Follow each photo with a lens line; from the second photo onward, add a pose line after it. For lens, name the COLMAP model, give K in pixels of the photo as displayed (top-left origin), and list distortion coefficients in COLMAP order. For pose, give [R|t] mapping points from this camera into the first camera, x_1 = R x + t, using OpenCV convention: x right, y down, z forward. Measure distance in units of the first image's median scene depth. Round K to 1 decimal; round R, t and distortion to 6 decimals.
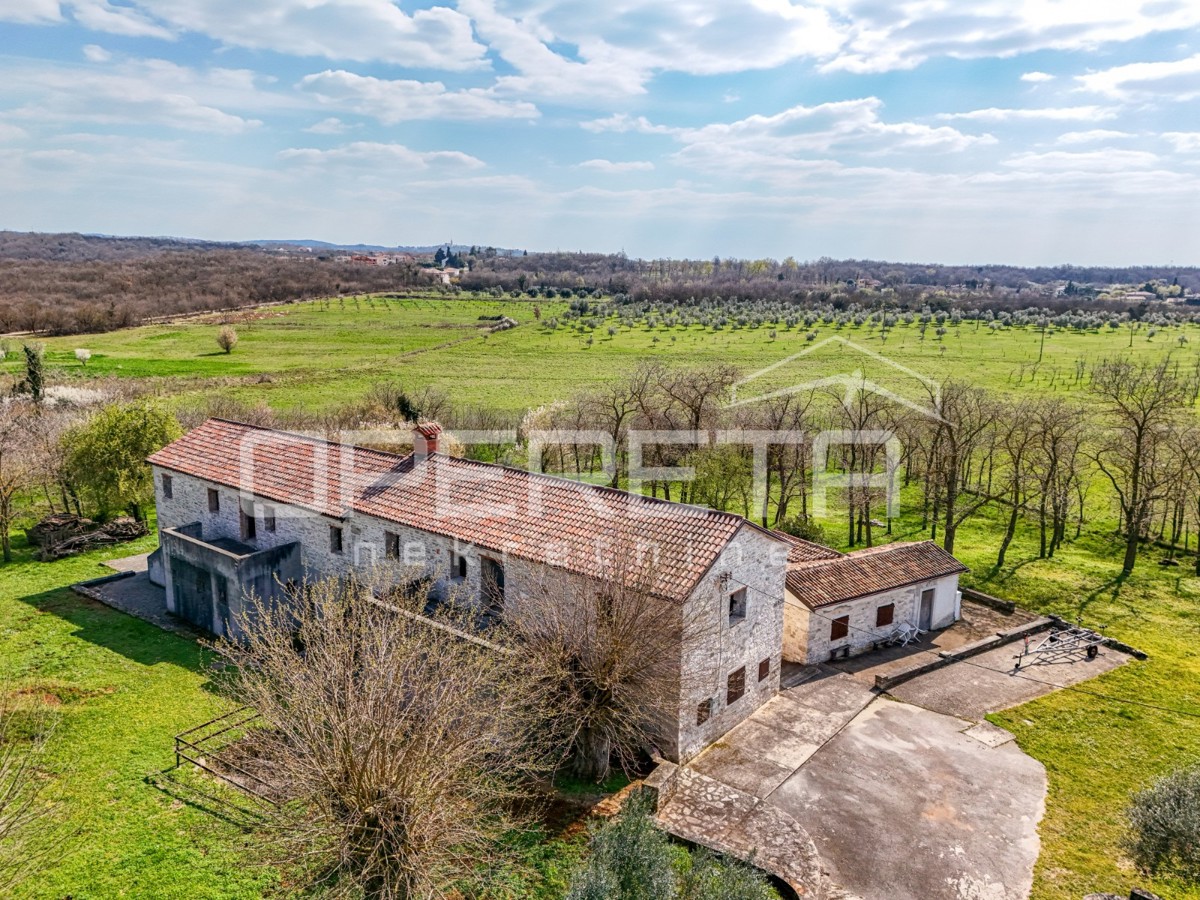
lens RADIAL K [[880.2, 0, 603.0], [0, 880.2, 452.2], [0, 0, 1]] dist [0.068036, -0.048531]
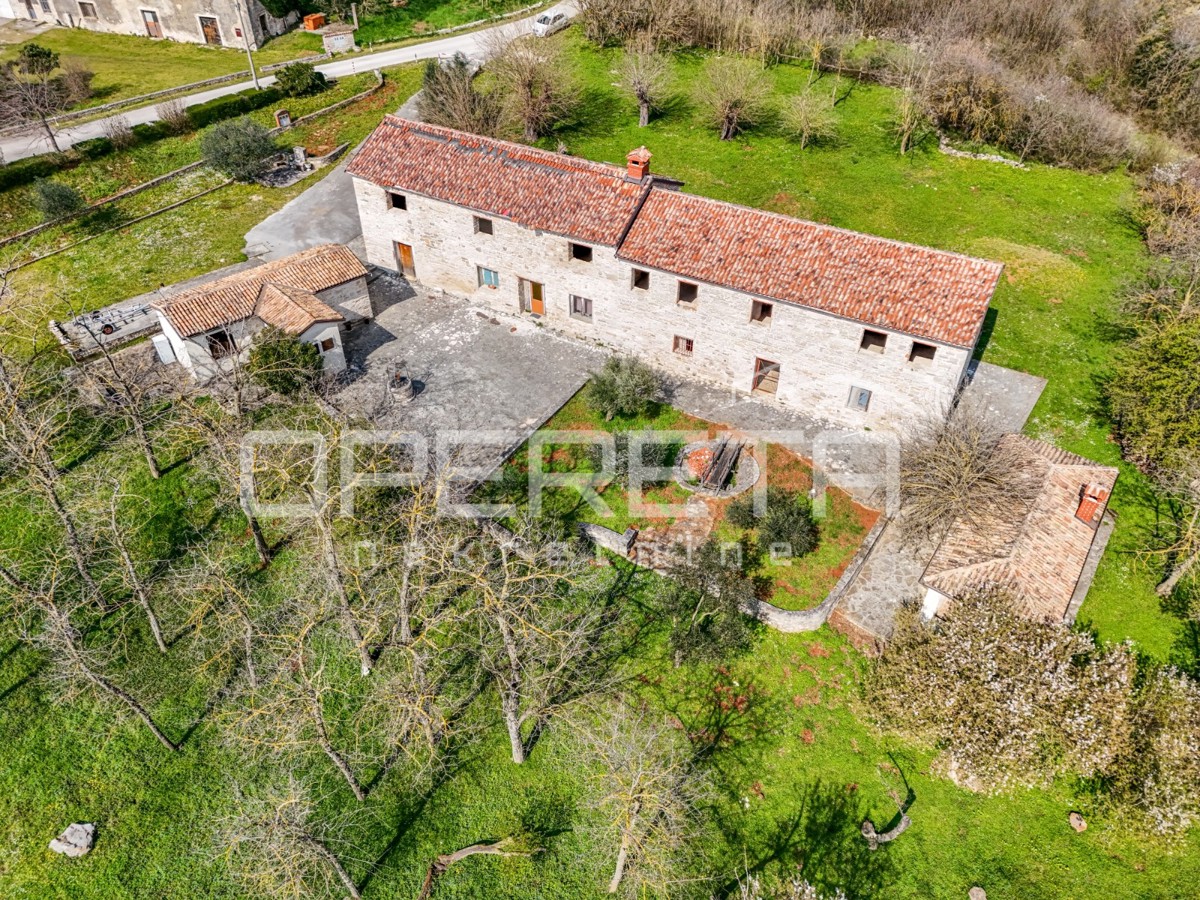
lens RADIAL K [[880.2, 0, 601.7], [0, 880.2, 450.0], [0, 0, 1]] dist [0.068036, -0.048531]
pose [[-0.986468, 0.090014, -0.137031, 0.033582], [-0.052794, 0.616883, 0.785282, -0.704333], [0.155218, 0.781891, -0.603783, 2.055824]]
